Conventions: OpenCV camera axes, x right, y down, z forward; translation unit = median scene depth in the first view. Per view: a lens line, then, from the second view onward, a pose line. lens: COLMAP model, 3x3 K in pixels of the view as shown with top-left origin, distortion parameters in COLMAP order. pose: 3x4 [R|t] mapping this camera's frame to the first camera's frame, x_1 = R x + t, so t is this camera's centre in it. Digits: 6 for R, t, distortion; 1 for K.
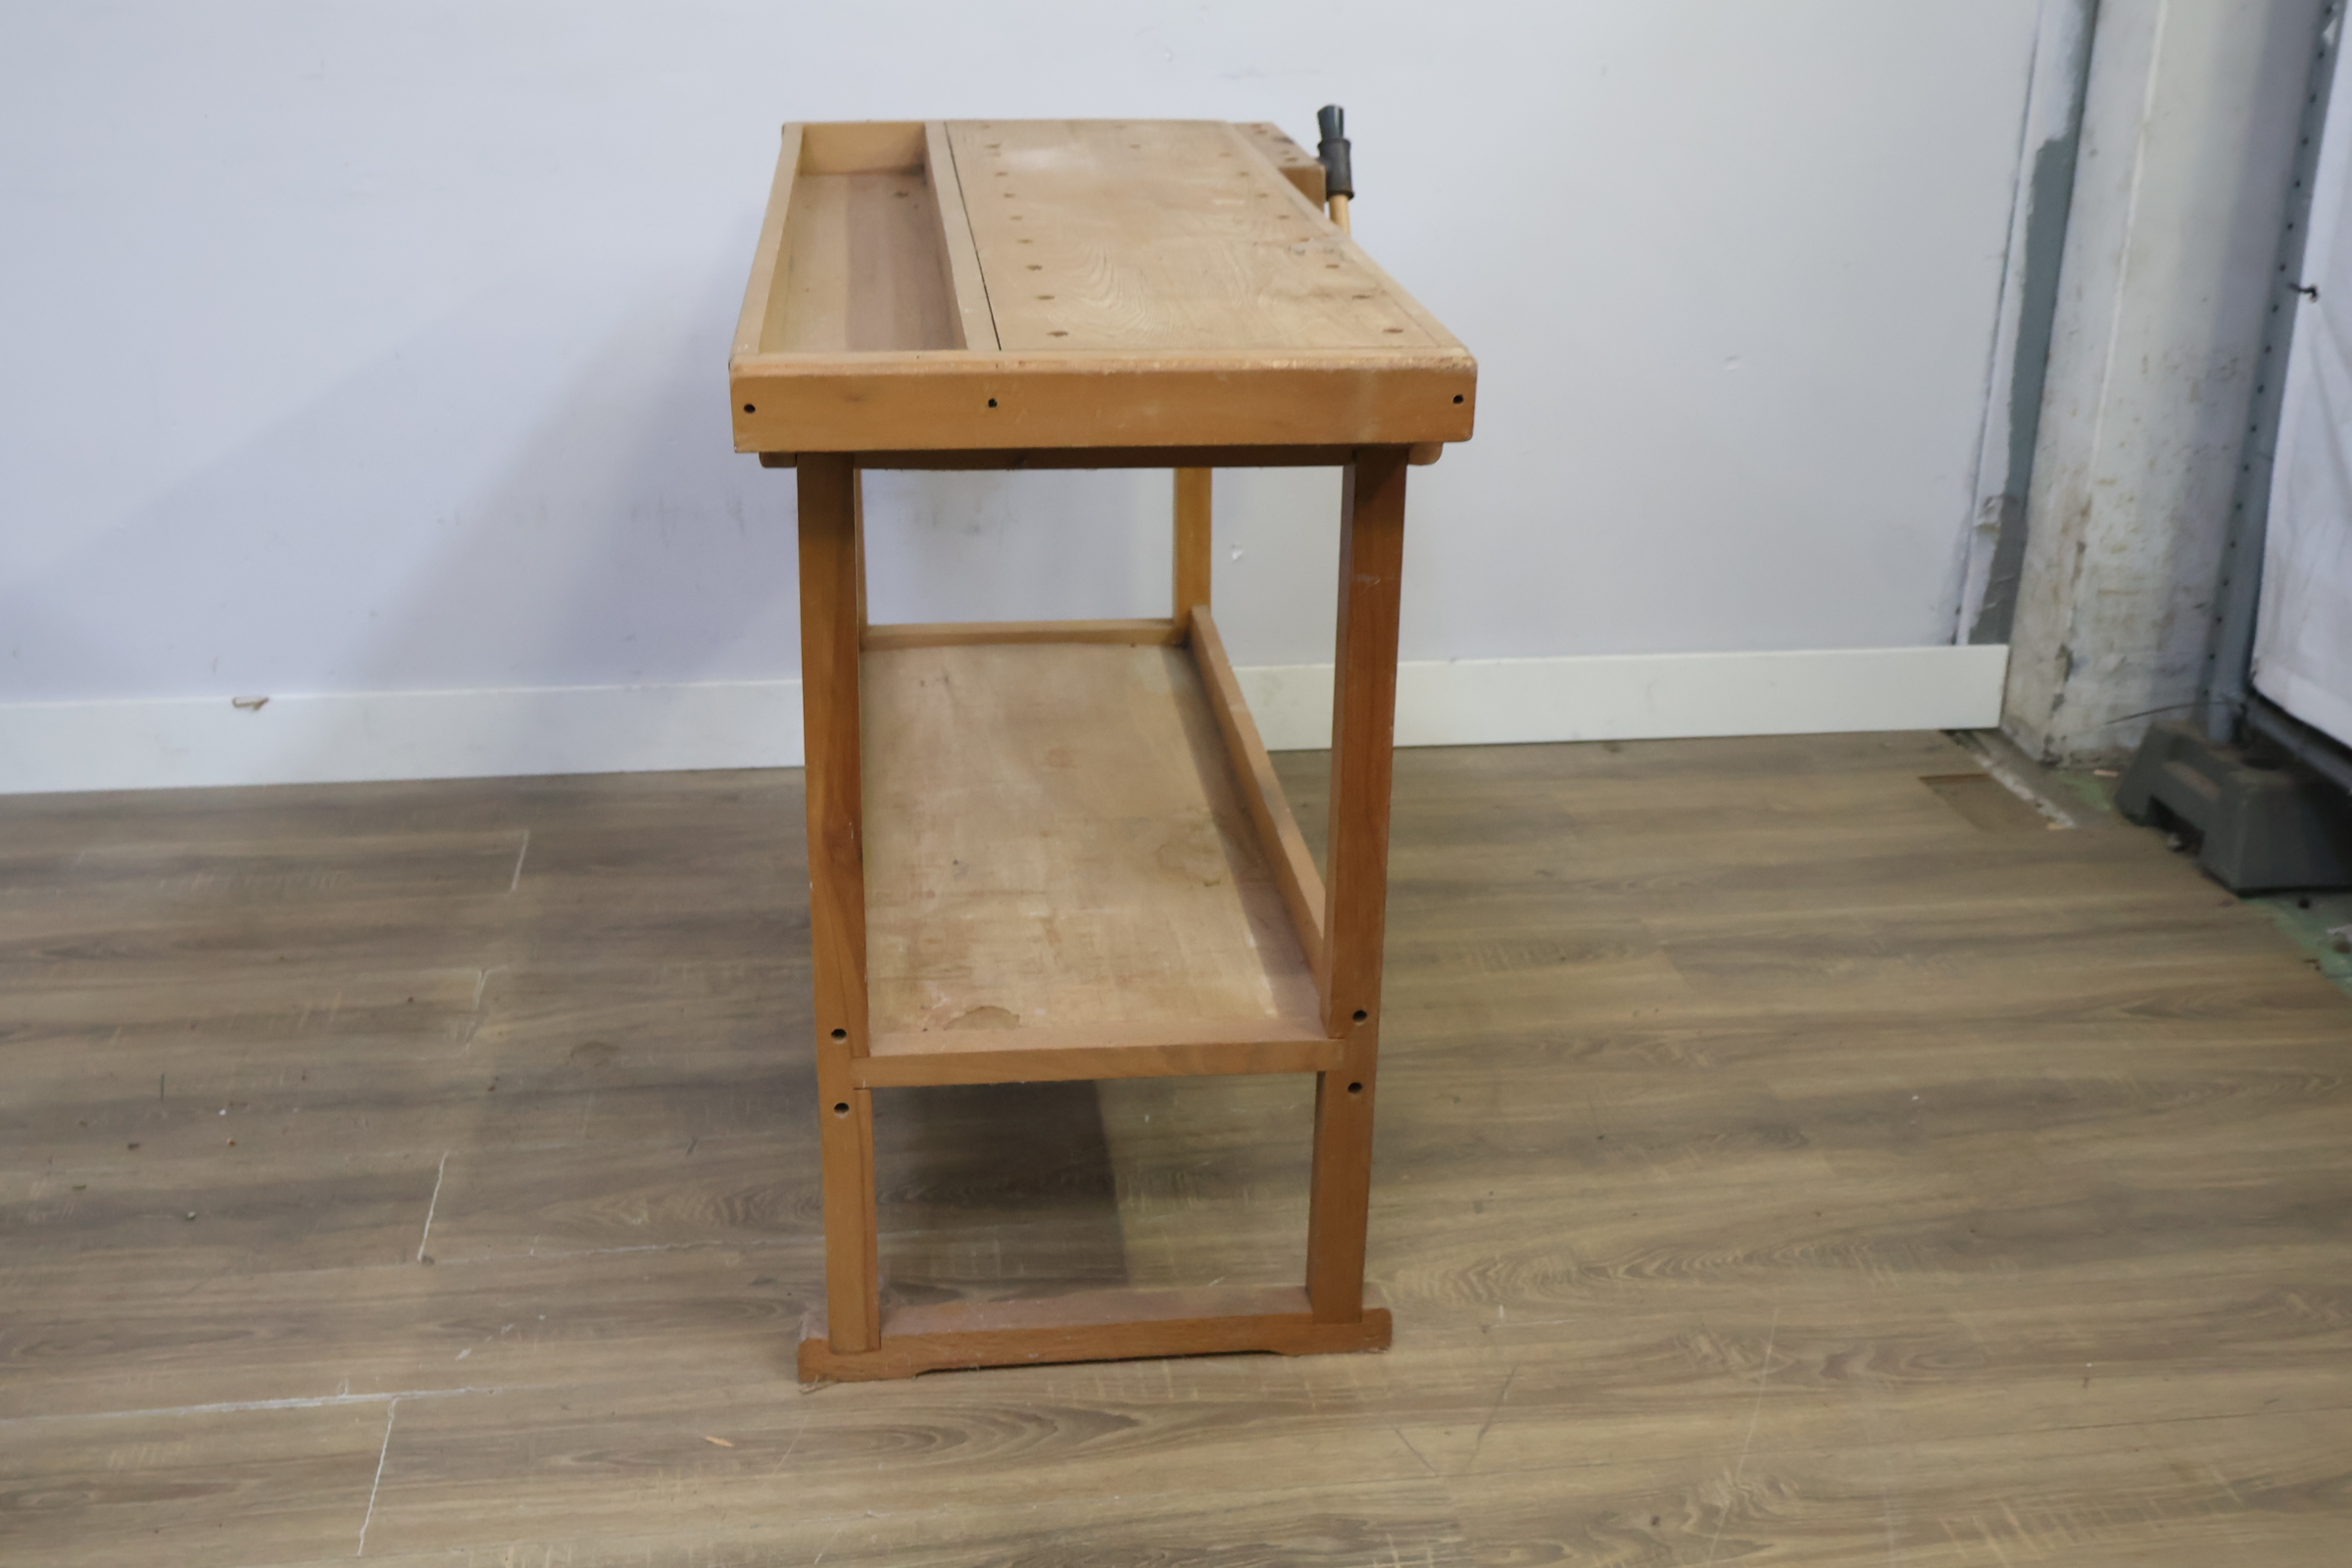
lens RADIAL K [[2523.4, 0, 1169.5], [0, 2523.4, 788.7], [0, 0, 1]] dist [0.005997, 0.005039]
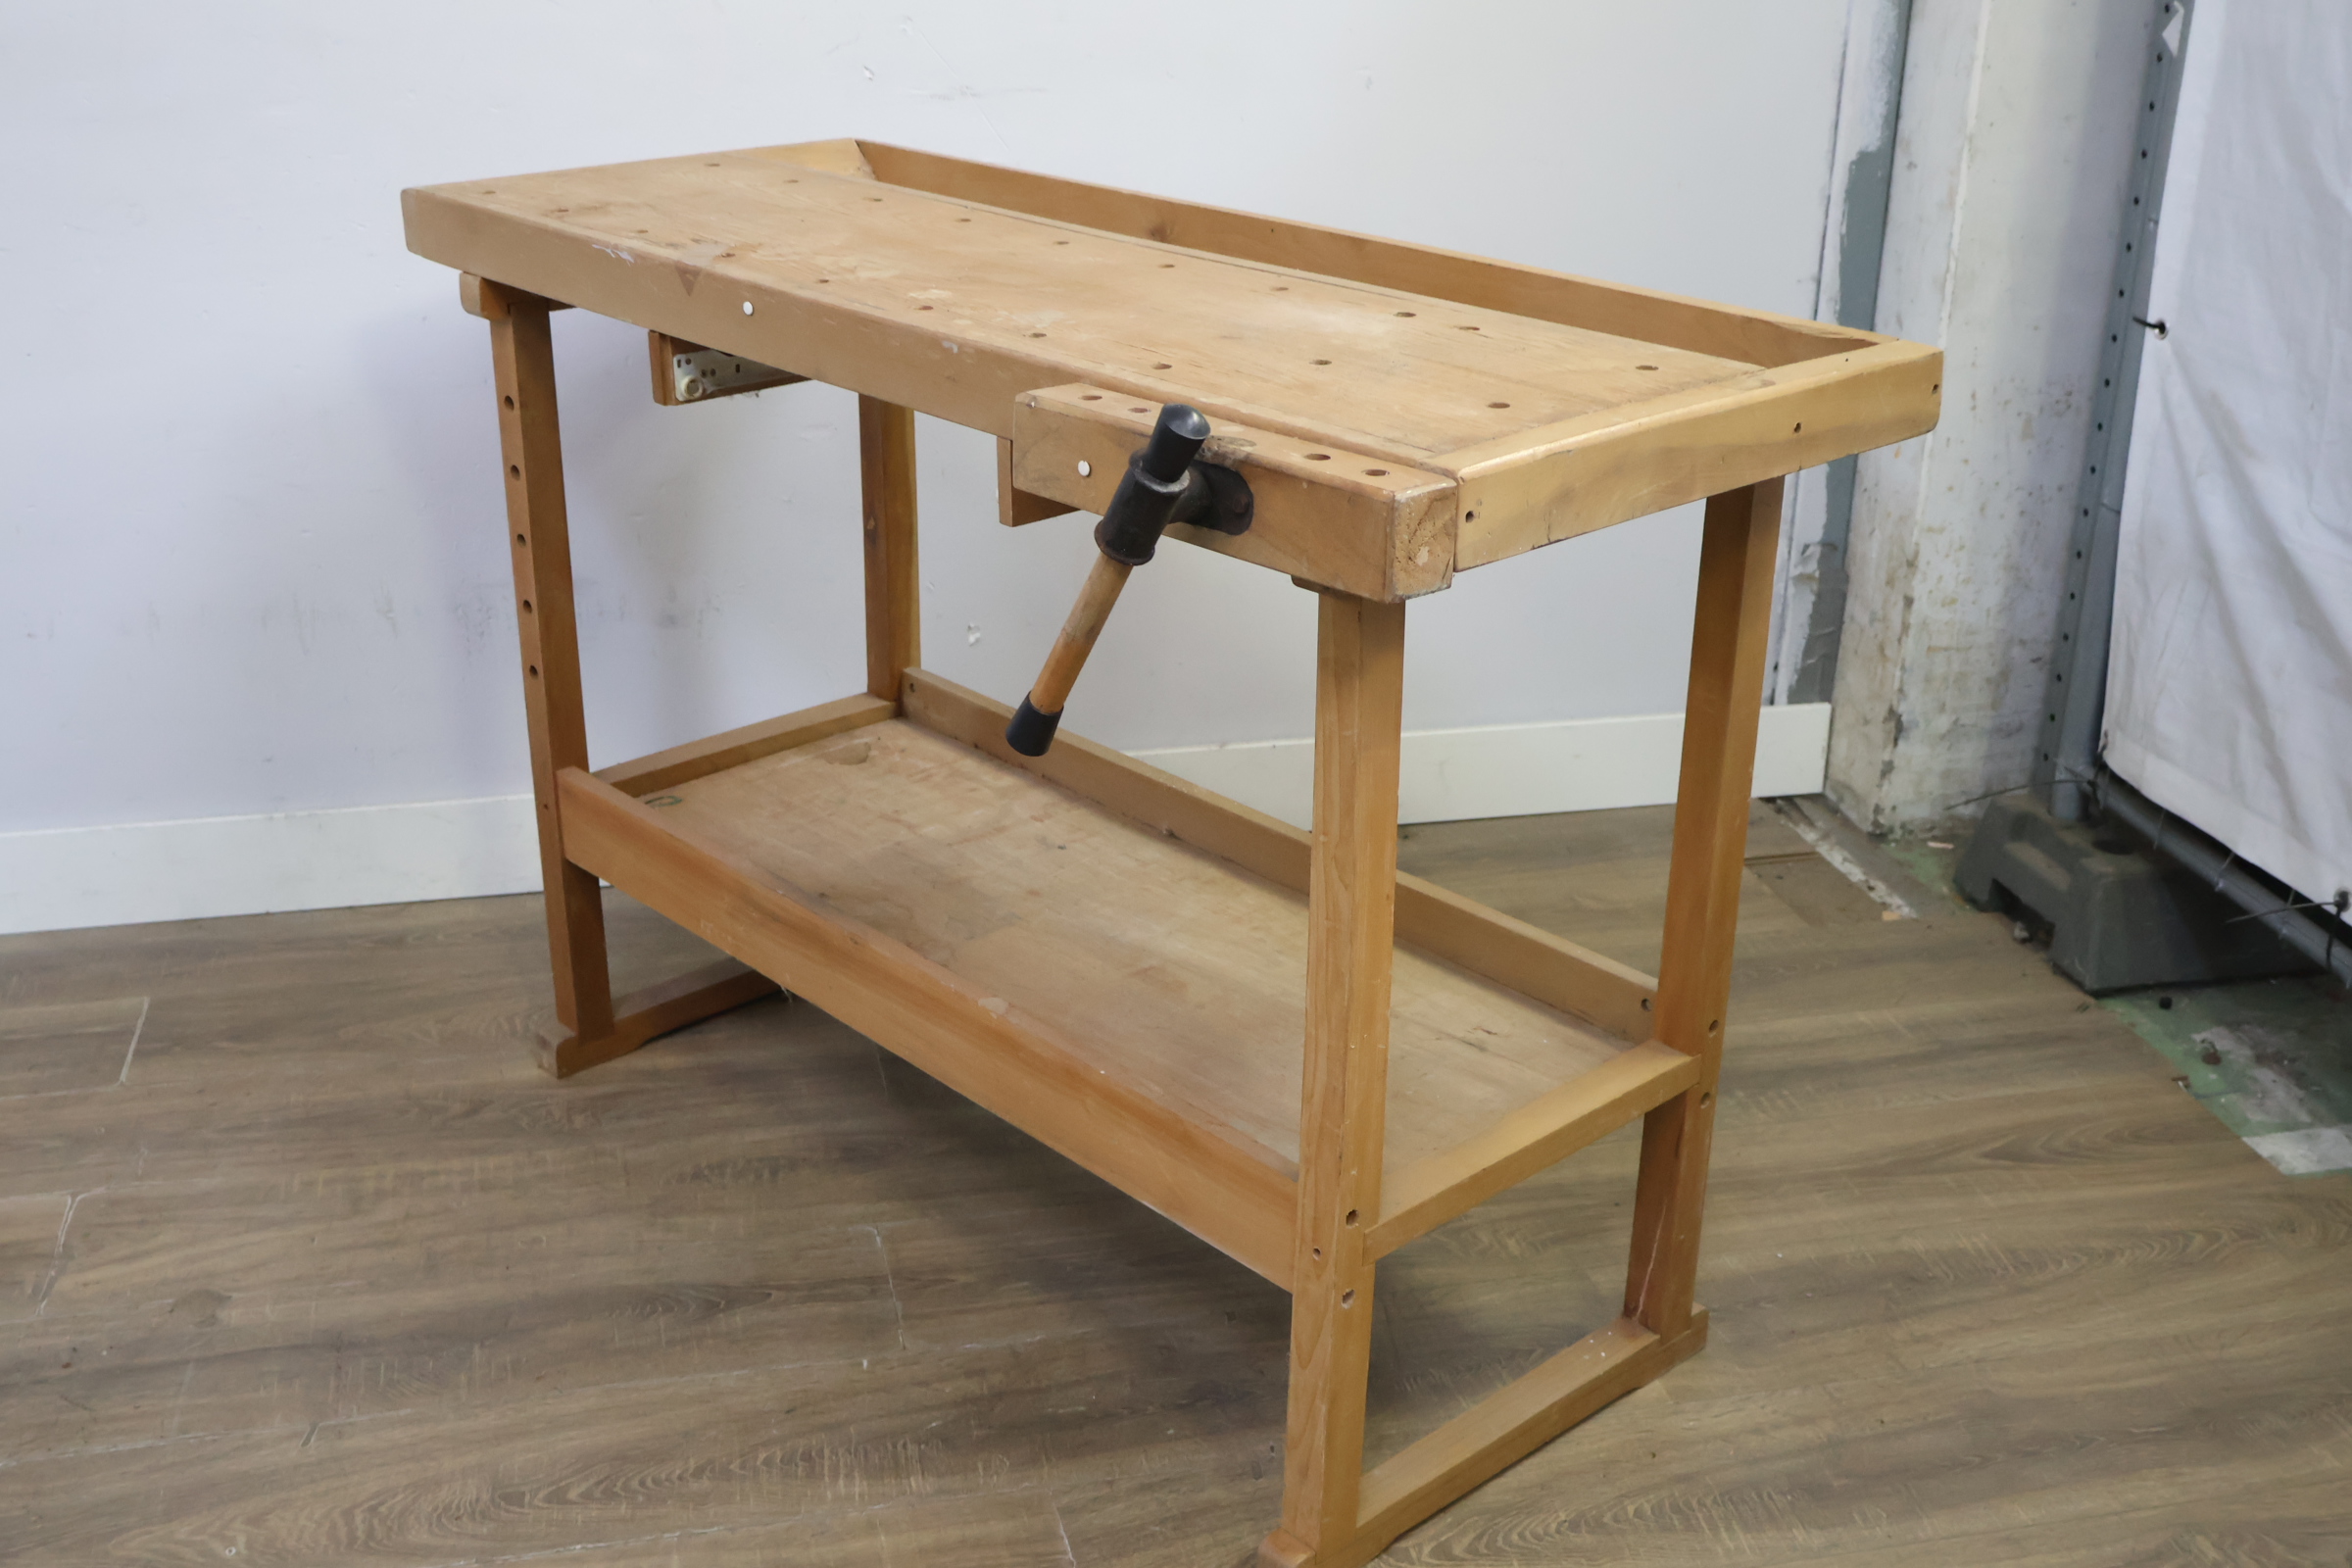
lens RADIAL K [[2510.1, 0, 1156.8], [0, 2510.1, 785.0], [0, 0, 1]] dist [-0.002240, 0.011488]
pose [[0.996910, -0.034948, 0.070347, 0.031761], [0.033539, 0.999214, 0.021113, -0.067760], [-0.071029, -0.018689, 0.997299, 0.142484]]
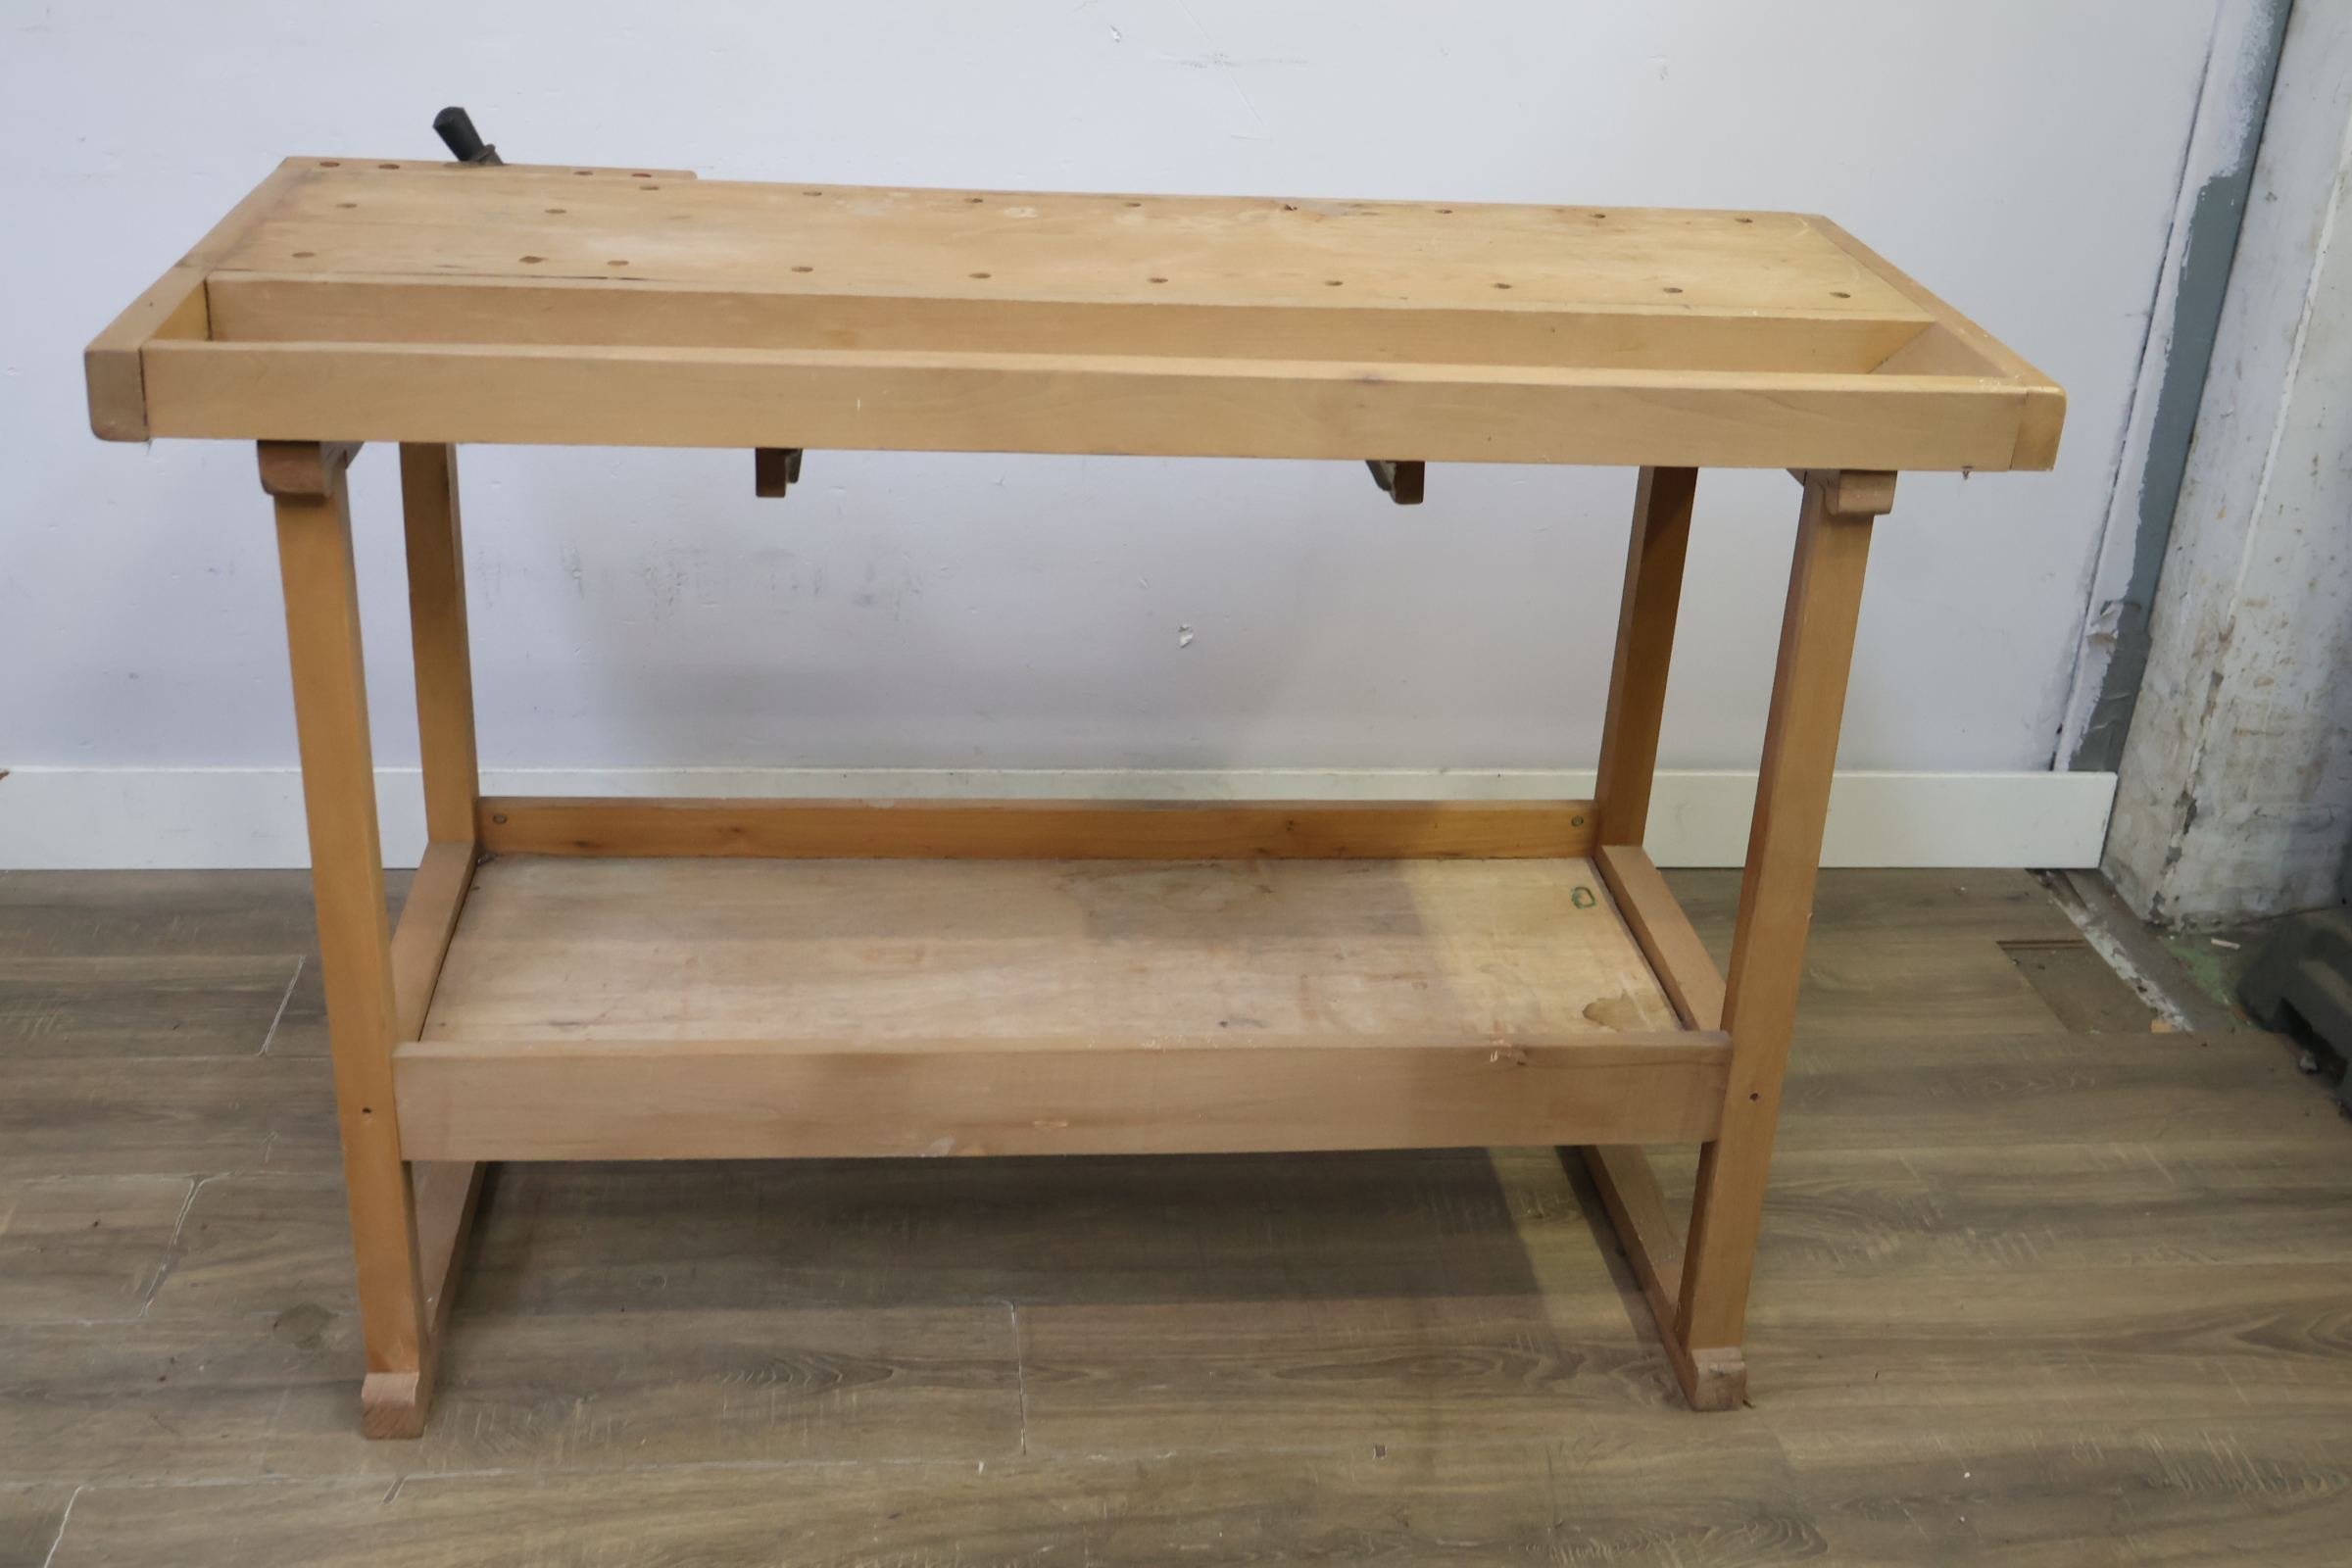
lens RADIAL K [[2503.0, 0, 1172.5], [0, 2503.0, 775.2], [0, 0, 1]] dist [-0.001138, -0.001232]
pose [[0.998600, 0.047001, -0.024268, 0.052321], [-0.045166, 0.996429, 0.071334, -0.125131], [0.027534, -0.070138, 0.997157, 0.212326]]
